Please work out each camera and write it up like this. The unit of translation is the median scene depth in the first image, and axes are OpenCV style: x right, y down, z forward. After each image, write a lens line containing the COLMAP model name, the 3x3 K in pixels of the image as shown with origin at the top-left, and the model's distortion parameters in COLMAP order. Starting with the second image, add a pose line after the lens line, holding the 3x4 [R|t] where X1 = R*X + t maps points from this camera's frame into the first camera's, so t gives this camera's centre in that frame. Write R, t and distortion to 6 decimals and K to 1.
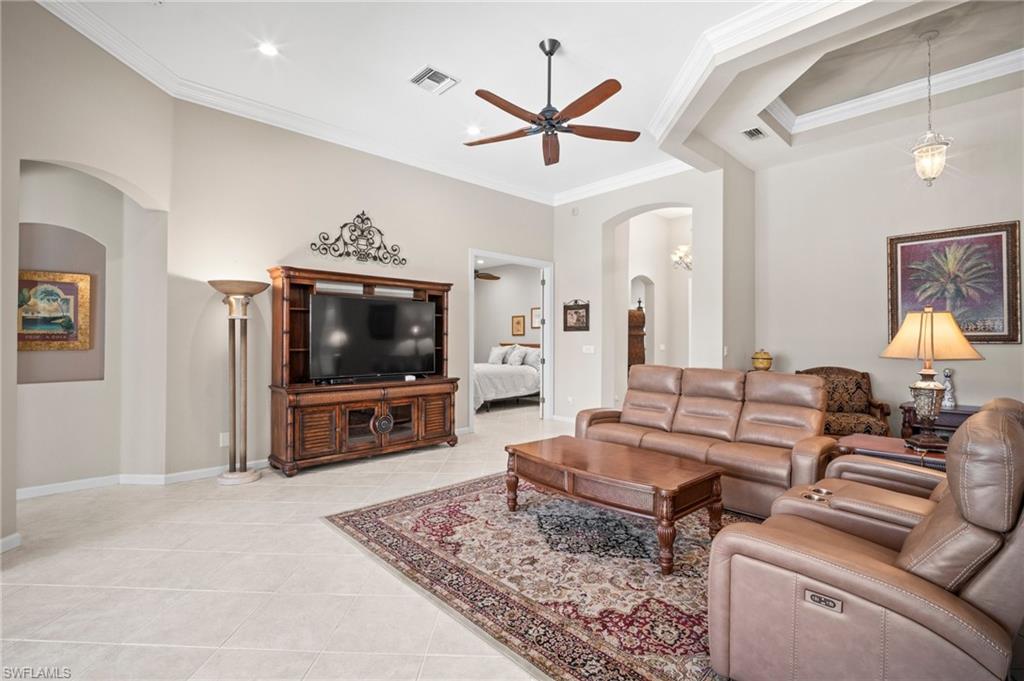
lens RADIAL K [[469.6, 0, 512.6], [0, 469.6, 339.0], [0, 0, 1]] dist [-0.003196, -0.005286]
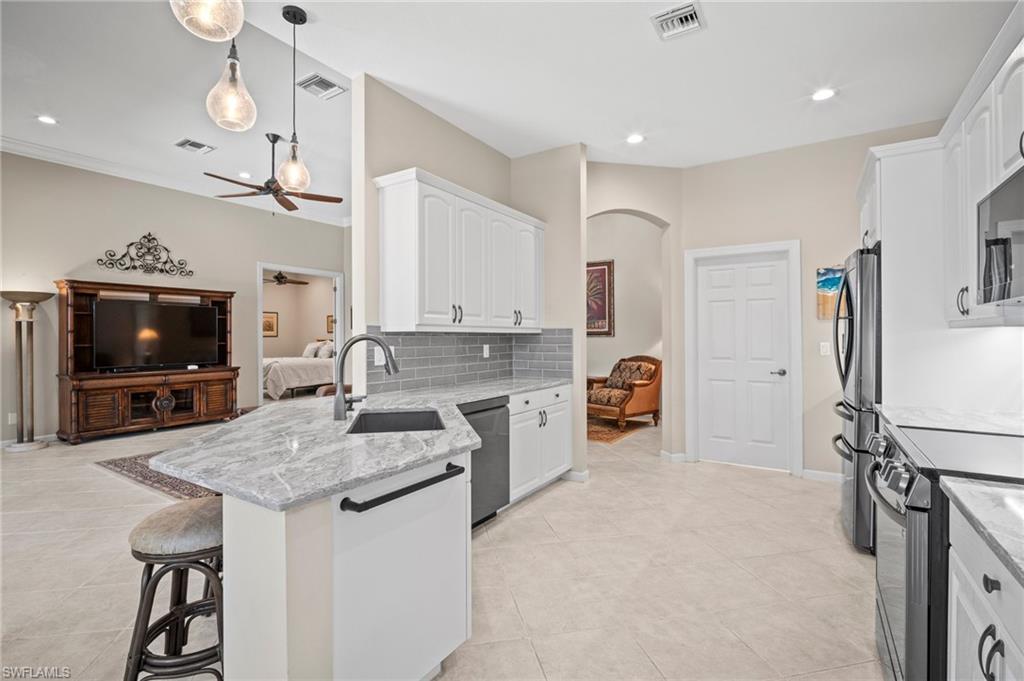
lens RADIAL K [[469.6, 0, 508.2], [0, 469.6, 336.3], [0, 0, 1]] dist [-0.003196, -0.005286]
pose [[0.971403, -0.007056, 0.237331, 0.325869], [0.006299, 0.999972, 0.003949, 0.000499], [-0.237352, -0.002341, 0.971421, -0.447473]]
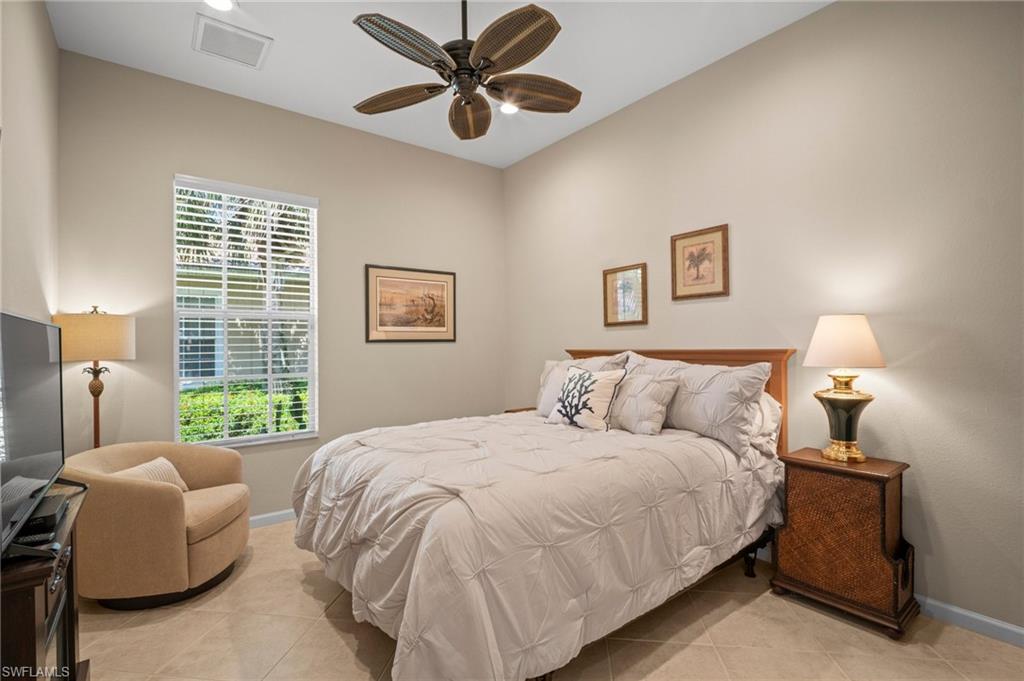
lens RADIAL K [[469.6, 0, 511.7], [0, 469.6, 342.3], [0, 0, 1]] dist [-0.003196, -0.005286]
pose [[0.995398, -0.012270, -0.095036, -0.077109], [0.011635, 0.999906, -0.007231, 0.012312], [0.095116, 0.006092, 0.995448, 1.368973]]
